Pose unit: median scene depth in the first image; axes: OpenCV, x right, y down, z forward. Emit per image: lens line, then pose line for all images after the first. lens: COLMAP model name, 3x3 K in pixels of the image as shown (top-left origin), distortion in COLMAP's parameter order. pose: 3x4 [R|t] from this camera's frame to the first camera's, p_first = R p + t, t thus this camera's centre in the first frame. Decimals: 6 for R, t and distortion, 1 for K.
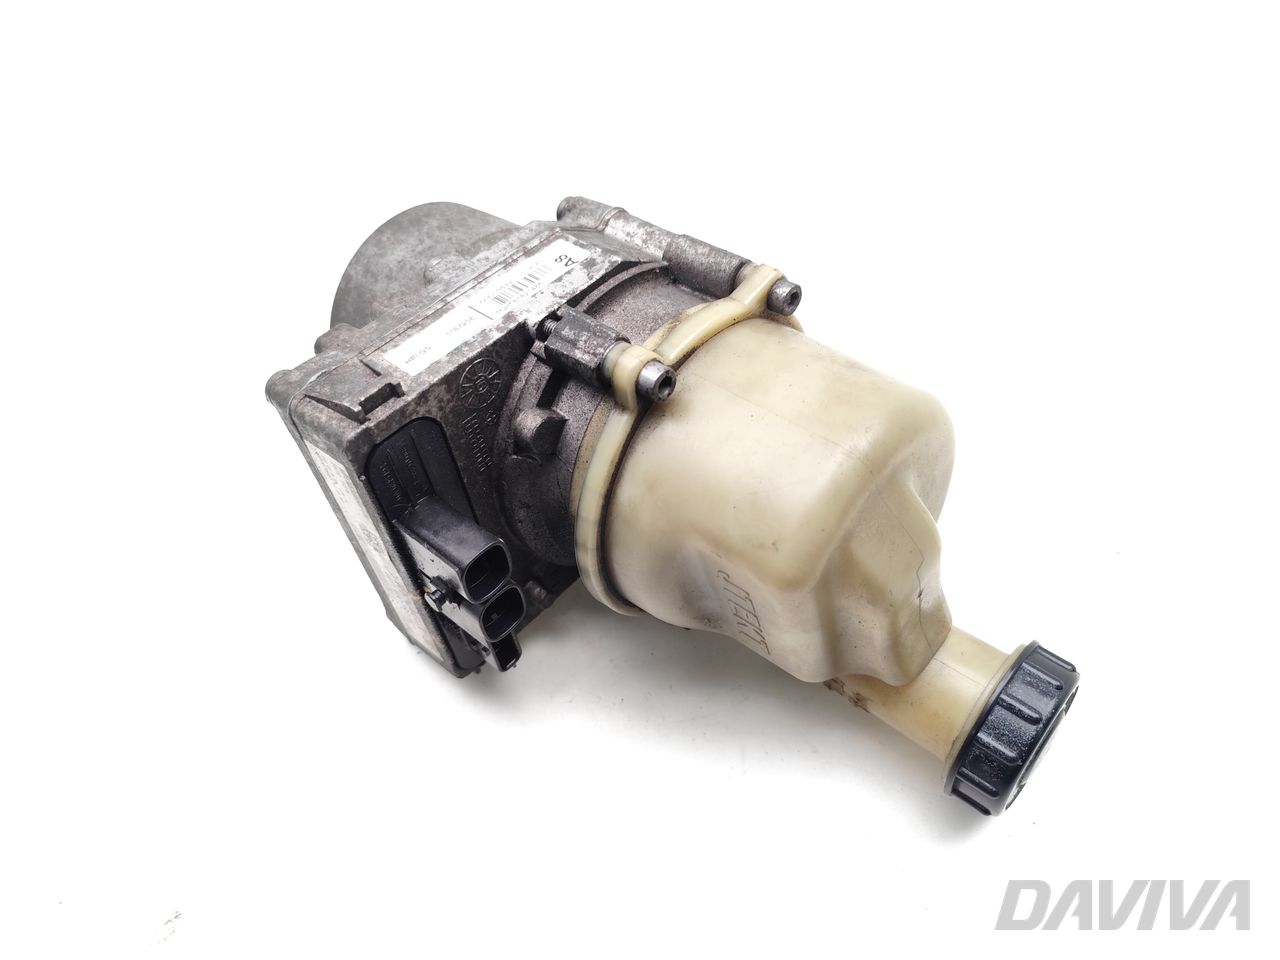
lens RADIAL K [[905.3, 0, 640.0], [0, 905.3, 480.0], [0, 0, 1]] dist [0.005158, -0.247287]
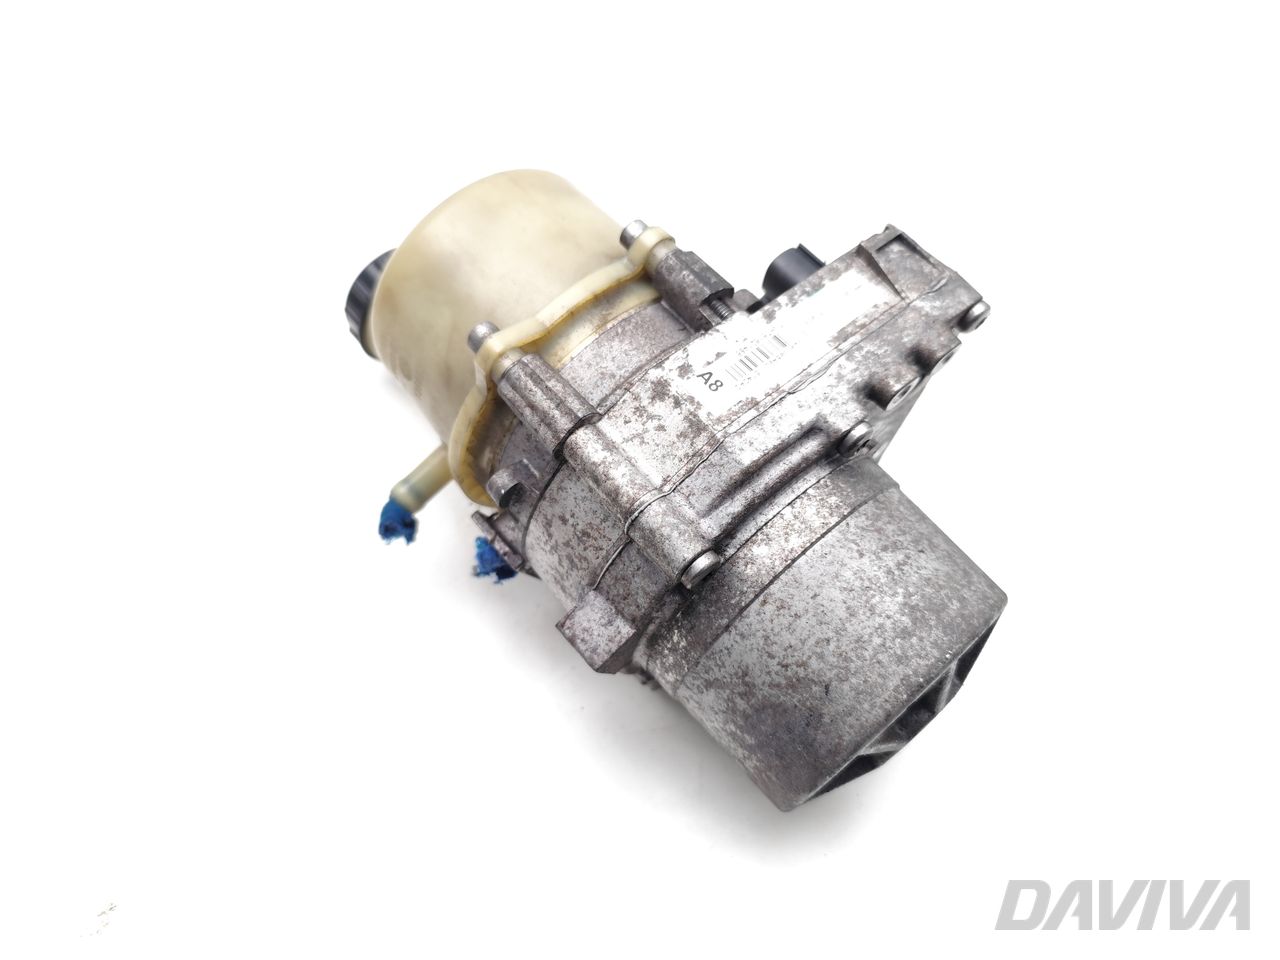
lens RADIAL K [[905.3, 0, 640.0], [0, 905.3, 480.0], [0, 0, 1]] dist [0.005158, -0.247287]
pose [[-0.992087, -0.088644, 0.088912, -0.101604], [0.110778, -0.284755, 0.952178, -1.151235], [-0.059087, 0.954493, 0.292322, 0.840396]]
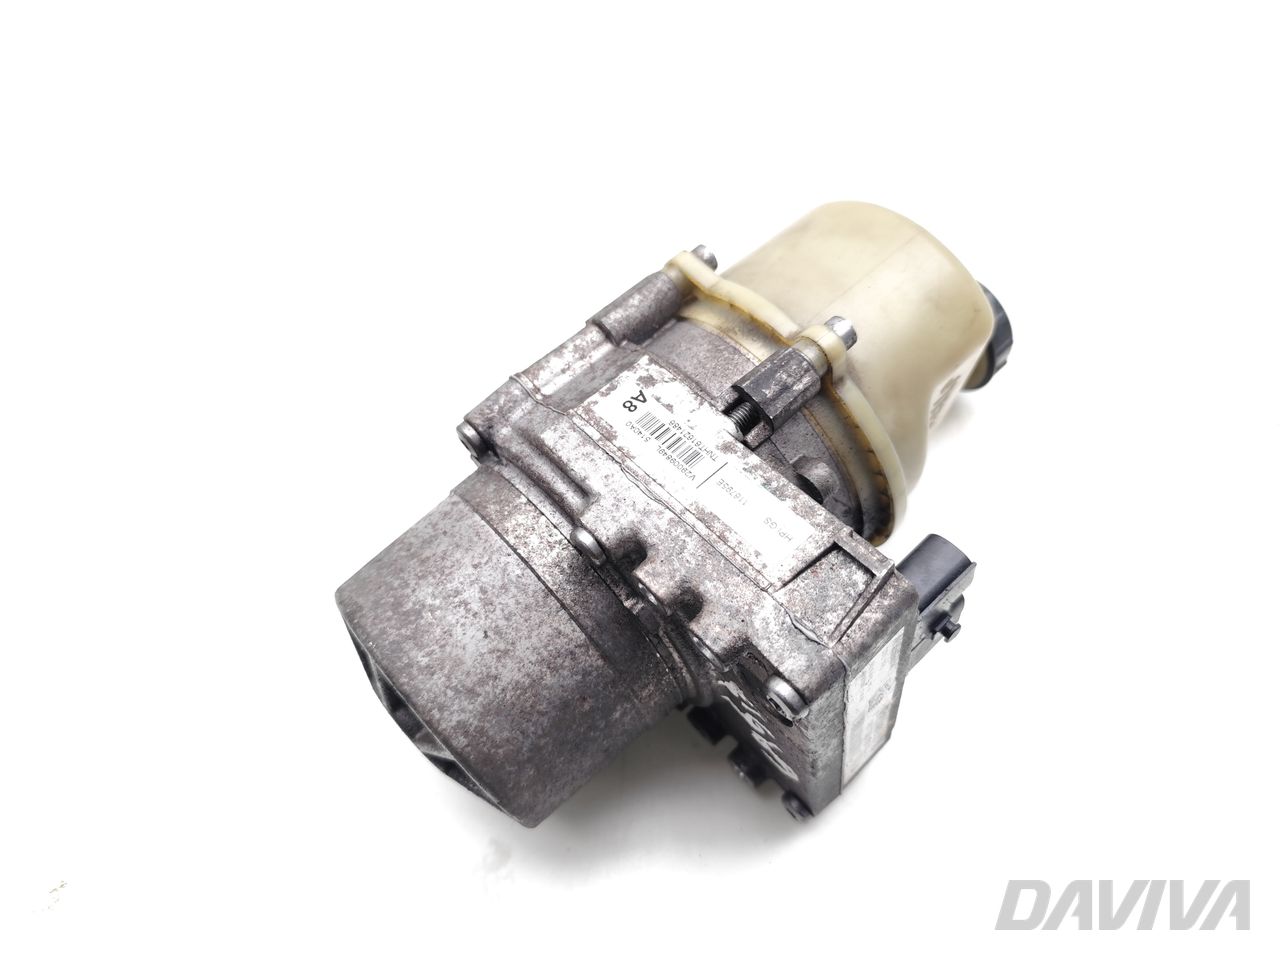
lens RADIAL K [[905.3, 0, 640.0], [0, 905.3, 480.0], [0, 0, 1]] dist [0.005158, -0.247287]
pose [[0.127956, -0.780550, 0.611857, -0.700429], [0.812107, 0.436592, 0.387129, -0.558602], [-0.569305, 0.447358, 0.689755, 0.412439]]
